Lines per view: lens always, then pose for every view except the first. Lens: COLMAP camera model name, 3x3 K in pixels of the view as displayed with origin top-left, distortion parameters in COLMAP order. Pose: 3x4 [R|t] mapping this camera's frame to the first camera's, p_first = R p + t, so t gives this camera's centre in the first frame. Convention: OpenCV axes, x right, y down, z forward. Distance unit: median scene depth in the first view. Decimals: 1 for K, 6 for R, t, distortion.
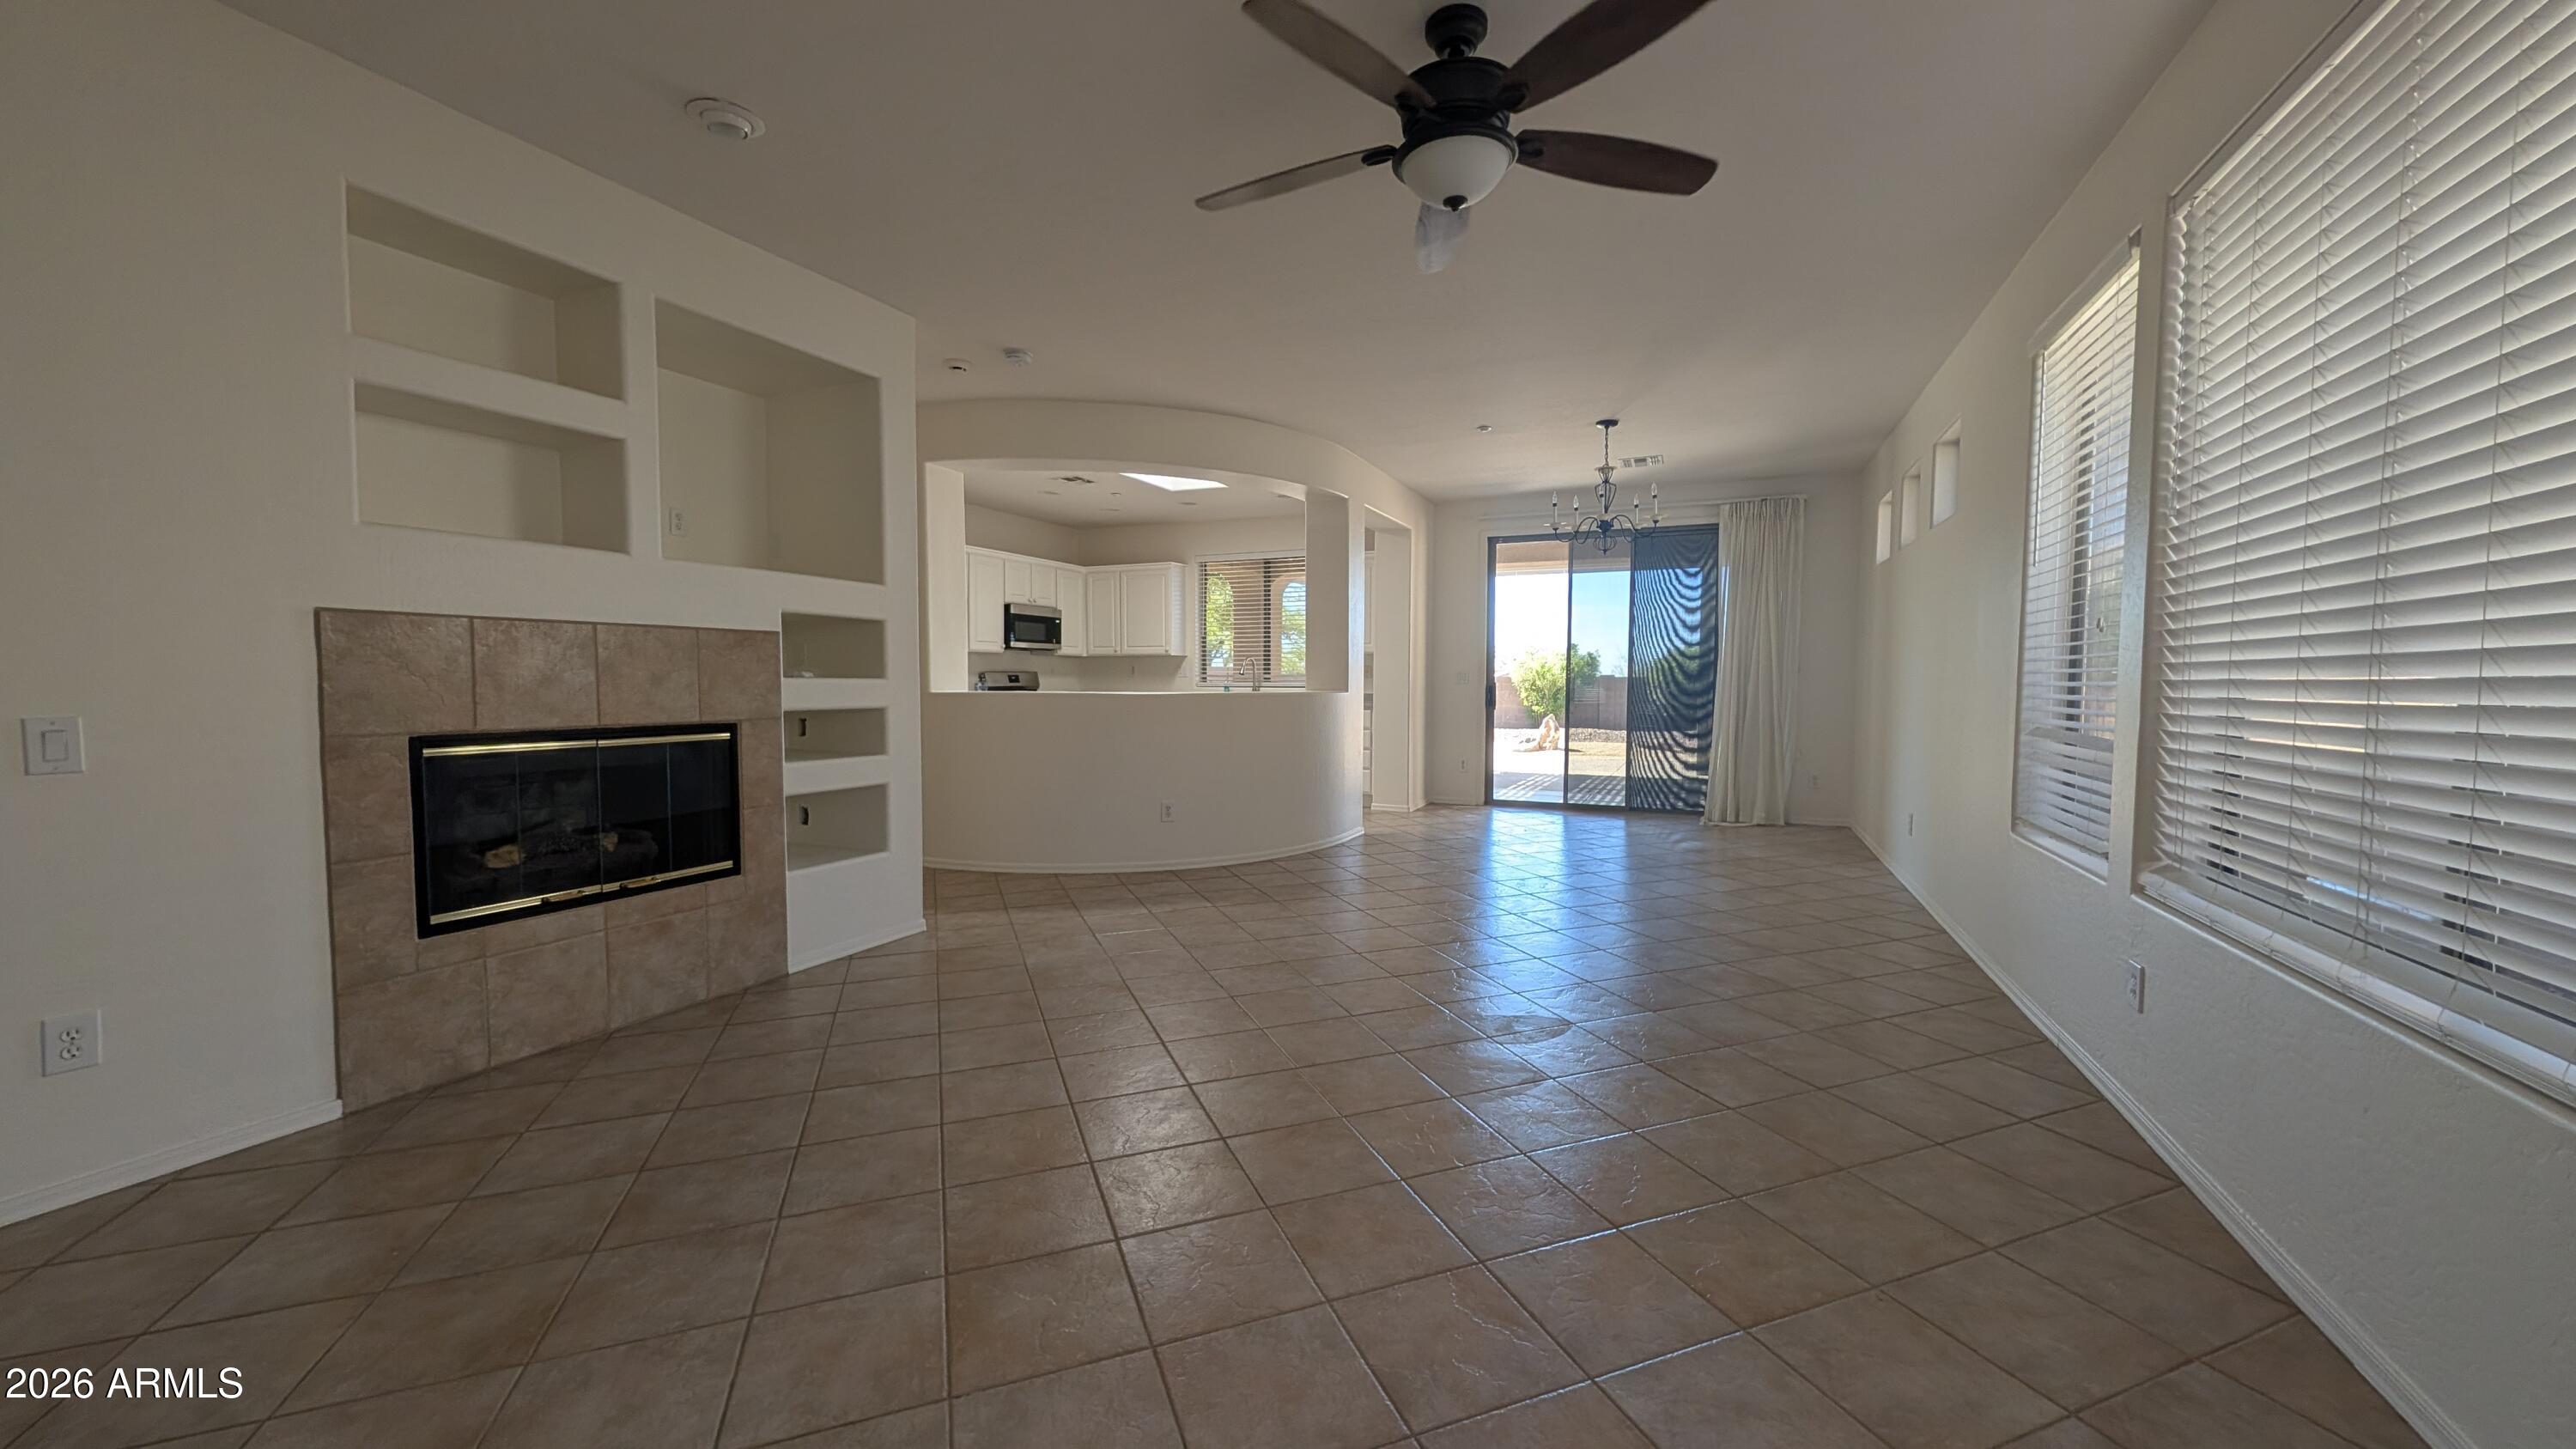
lens RADIAL K [[939.3, 0, 1288.0], [0, 939.3, 724.5], [0, 0, 1]] dist [-0.000873, 0.000265]
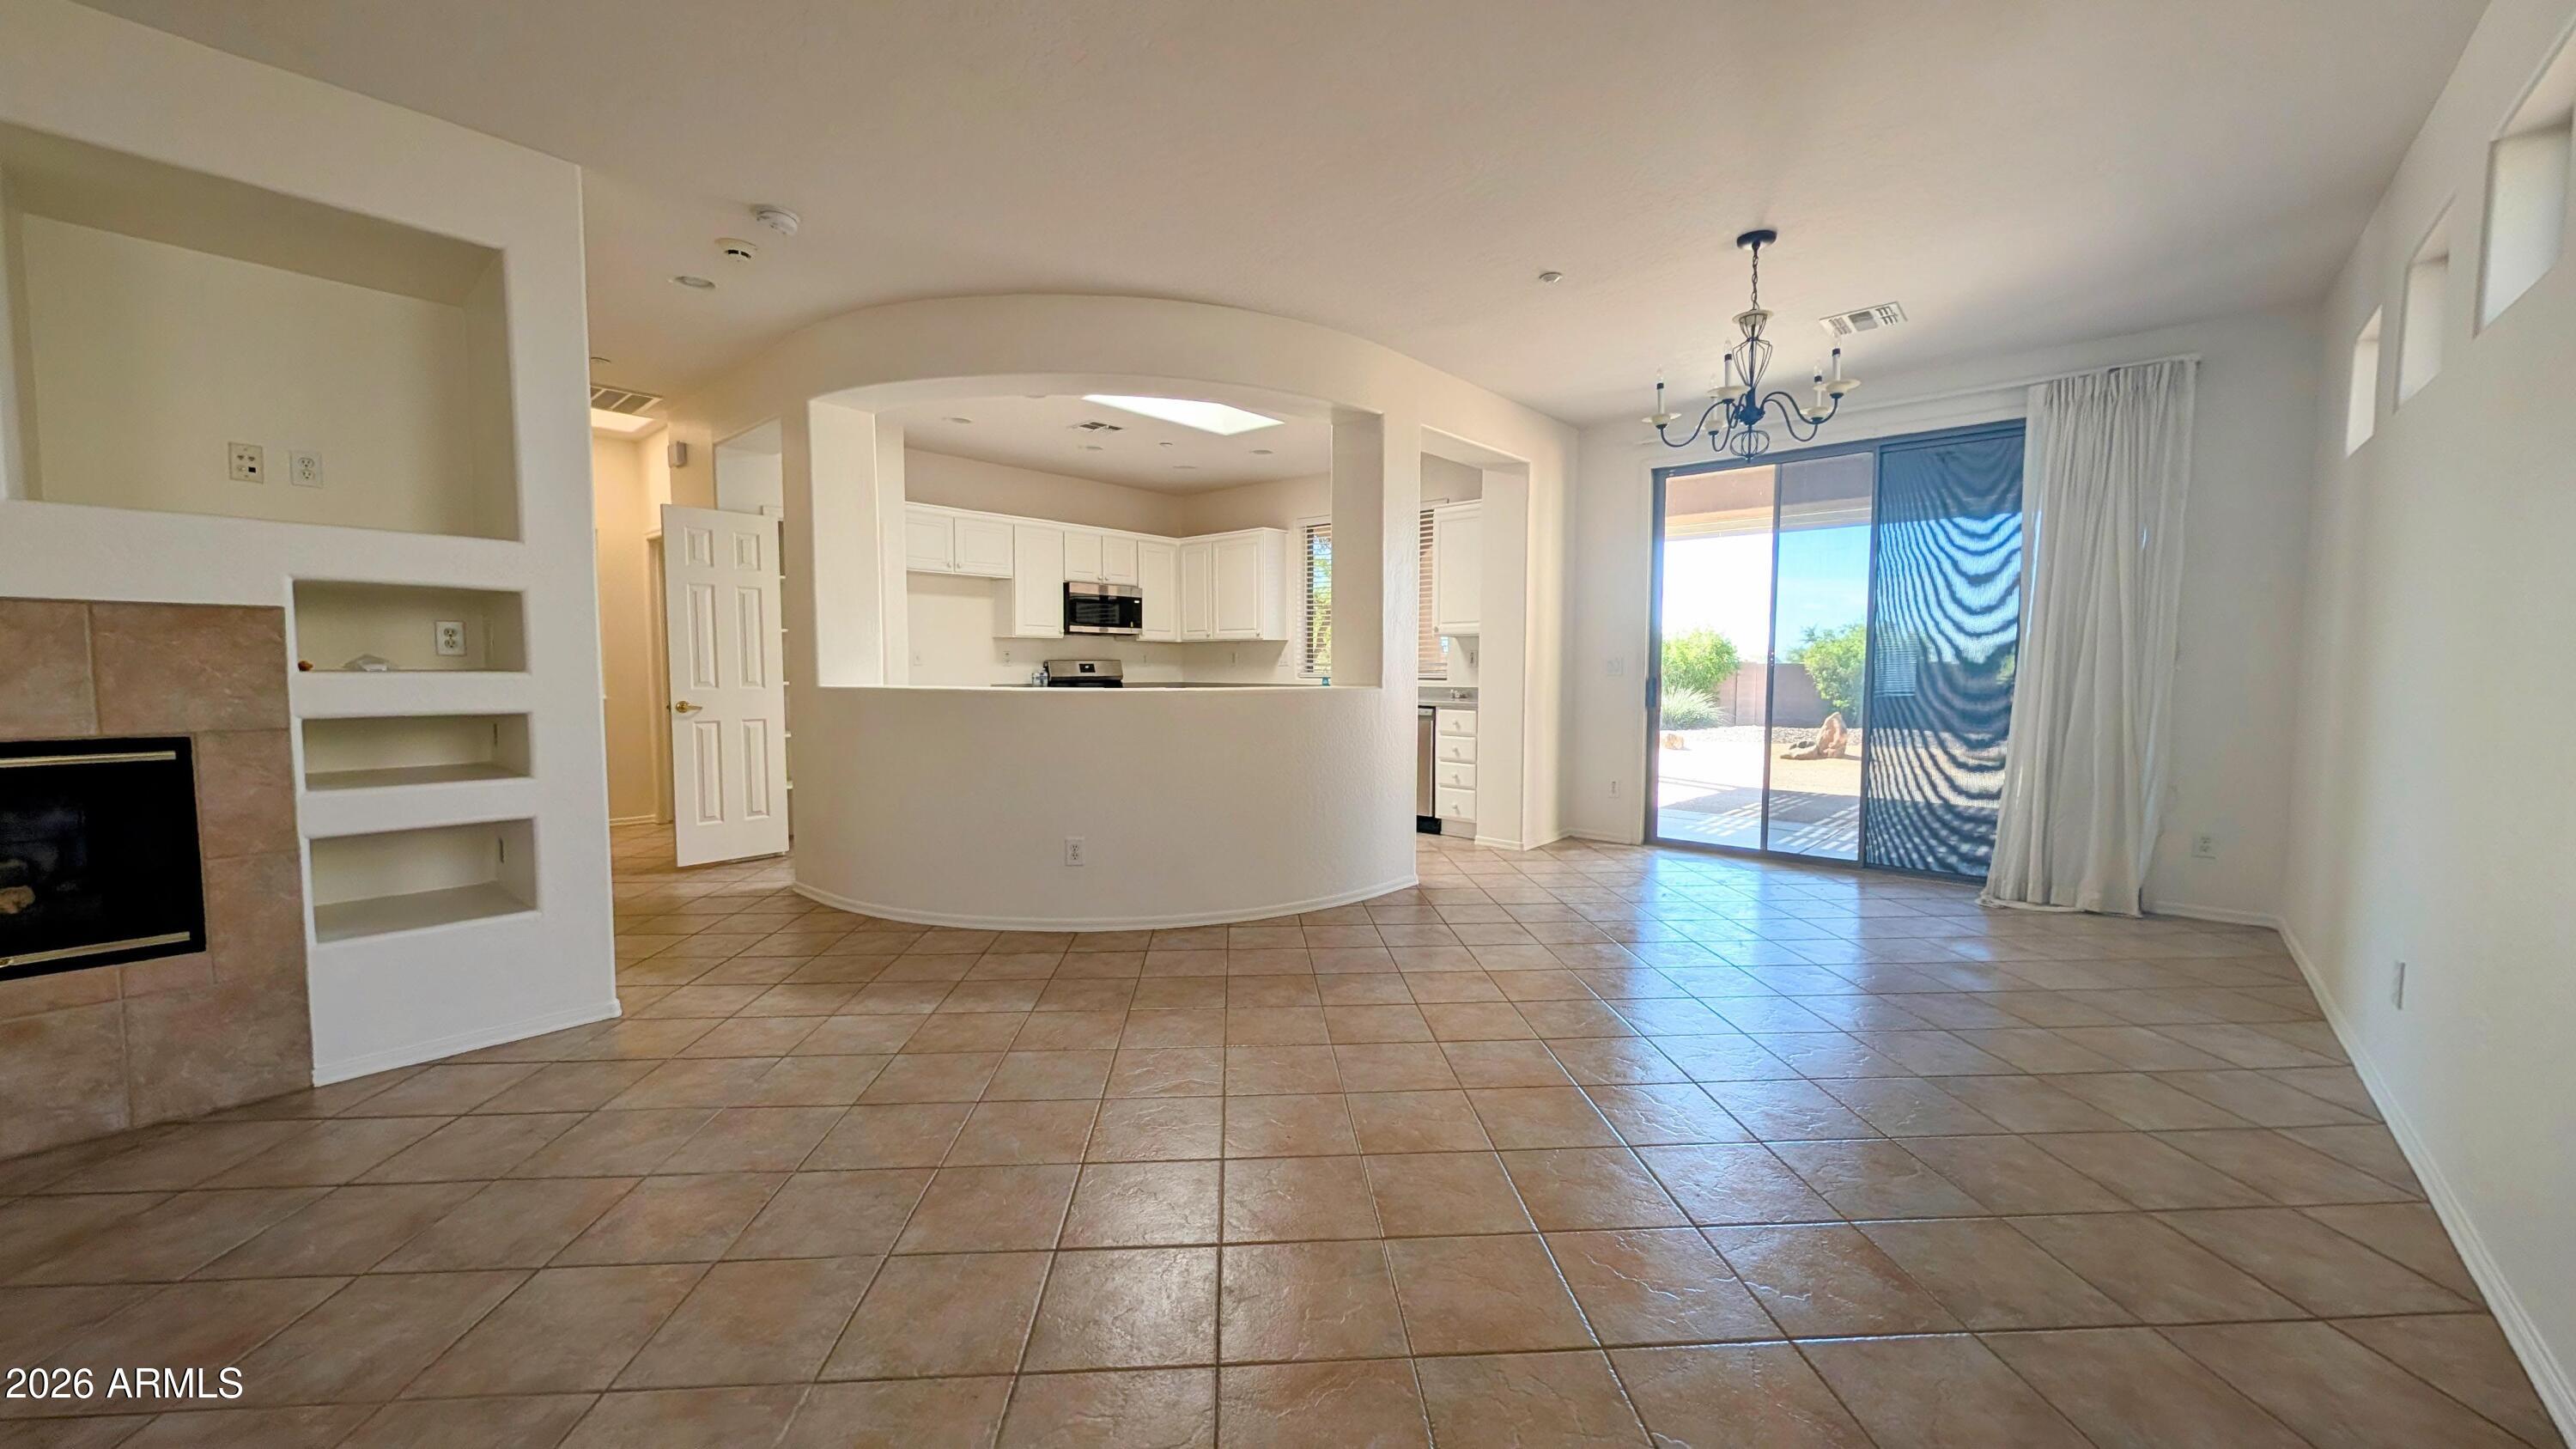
lens RADIAL K [[939.3, 0, 1288.0], [0, 939.3, 724.5], [0, 0, 1]] dist [-0.000873, 0.000265]
pose [[0.953383, 0.018475, -0.301196, 0.191224], [-0.014280, 0.999768, 0.016124, -0.015960], [0.301424, -0.011071, 0.953426, 0.270906]]
